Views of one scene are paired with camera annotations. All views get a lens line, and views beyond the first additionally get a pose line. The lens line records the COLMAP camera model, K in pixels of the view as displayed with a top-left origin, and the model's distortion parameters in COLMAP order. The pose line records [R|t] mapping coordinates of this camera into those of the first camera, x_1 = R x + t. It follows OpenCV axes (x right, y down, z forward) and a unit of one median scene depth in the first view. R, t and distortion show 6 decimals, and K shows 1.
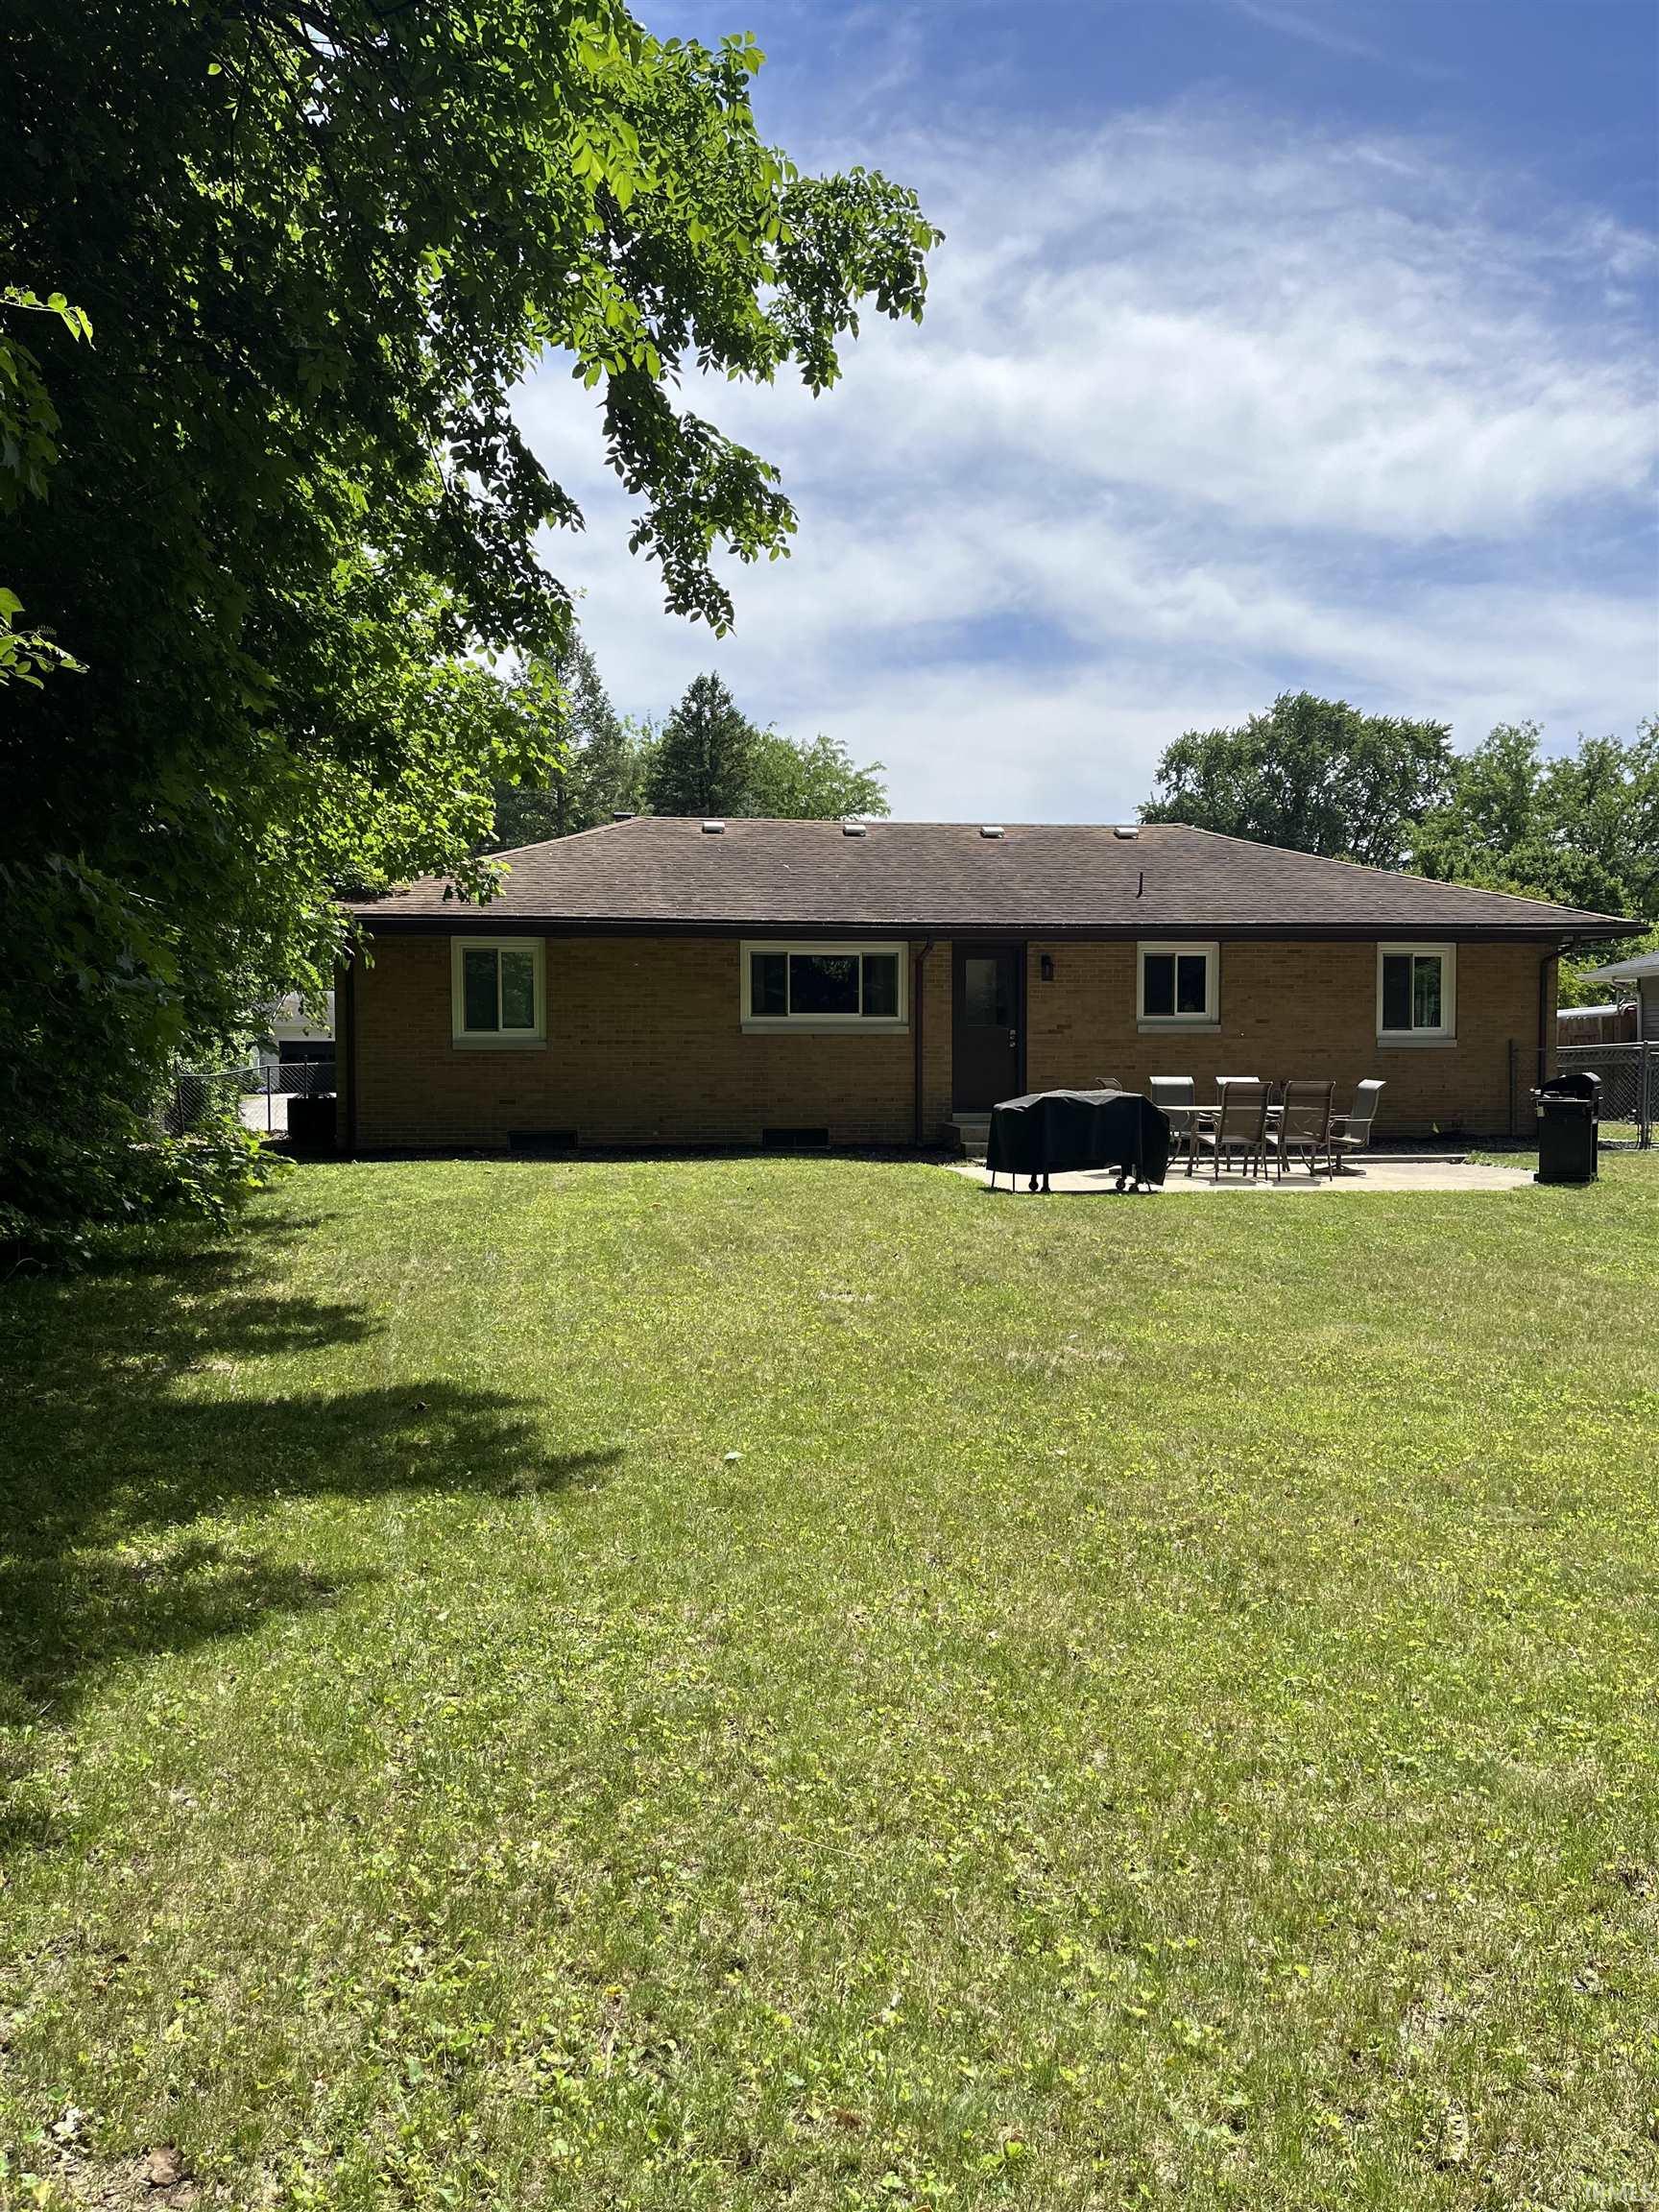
lens RADIAL K [[1668.7, 0, 803.3], [0, 1668.7, 1118.5], [0, 0, 1]] dist [0.083490, -0.102476]
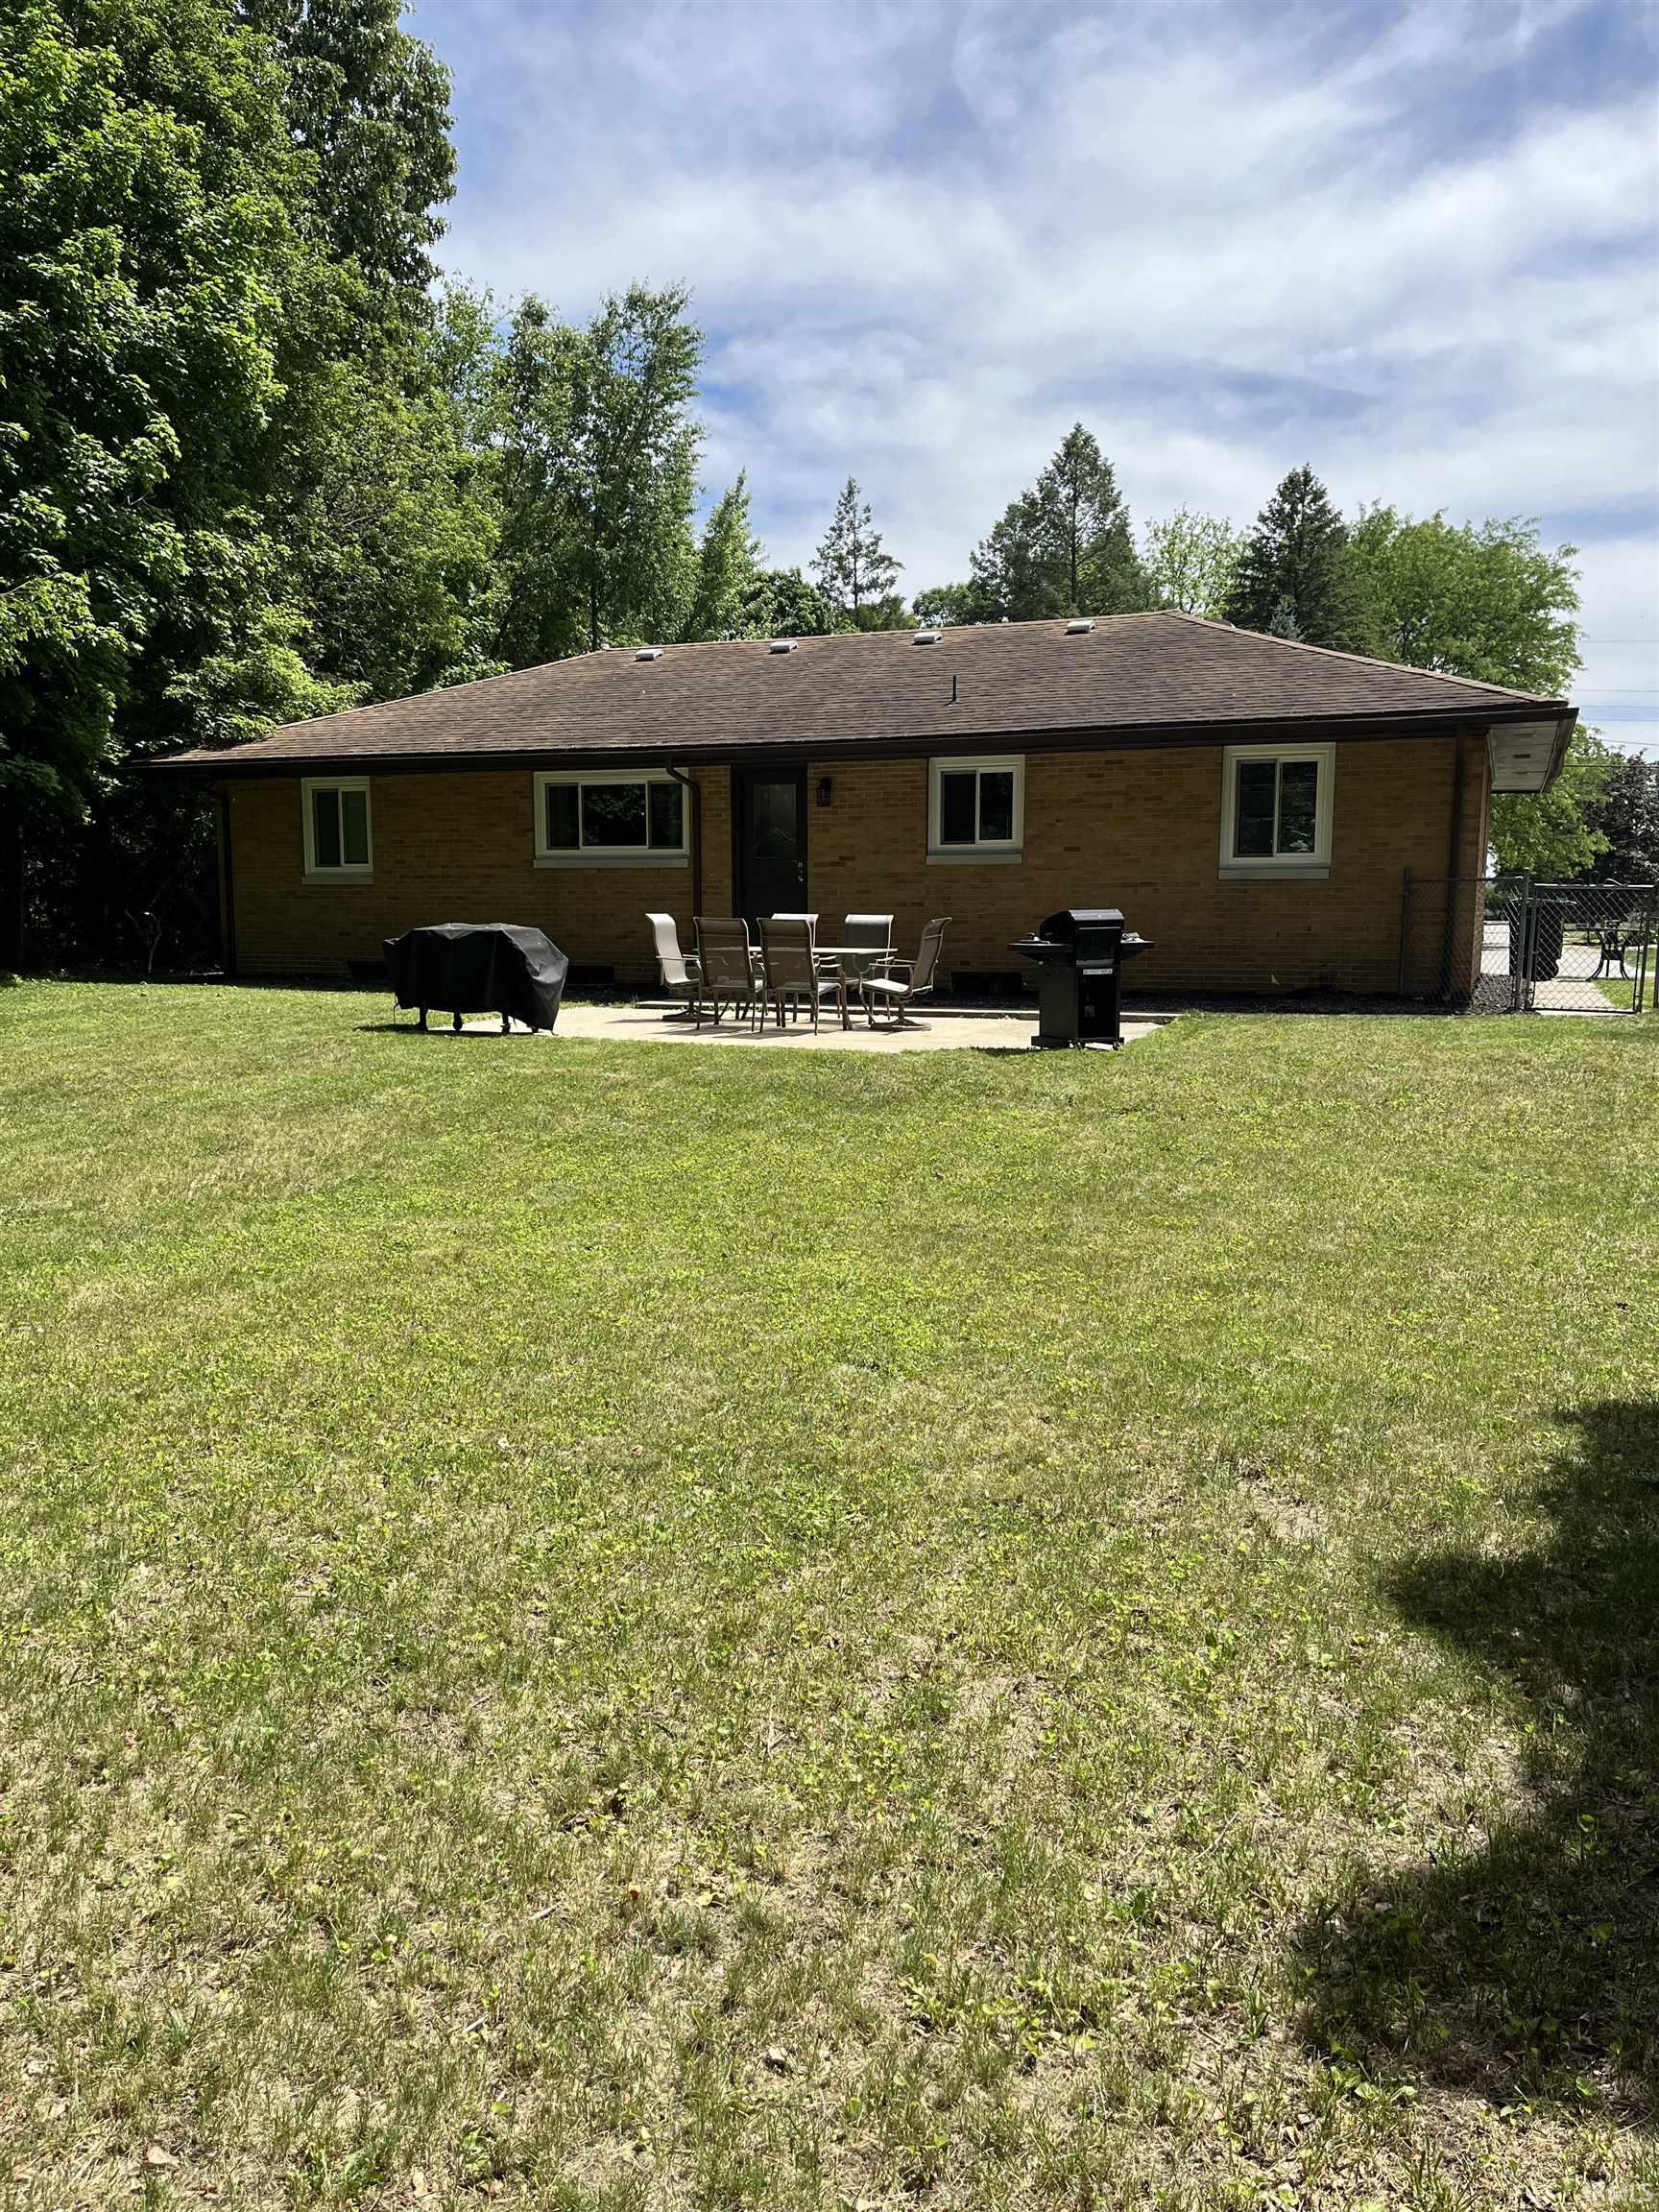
lens RADIAL K [[1679.5, 0, 829.5], [0, 1679.5, 1106.0], [0, 0, 1]] dist [0.062159, -0.002672]
pose [[0.864474, 0.062098, -0.498828, 0.612146], [-0.021323, 0.995977, 0.087034, -0.001149], [0.502226, -0.064602, 0.862320, 0.217392]]
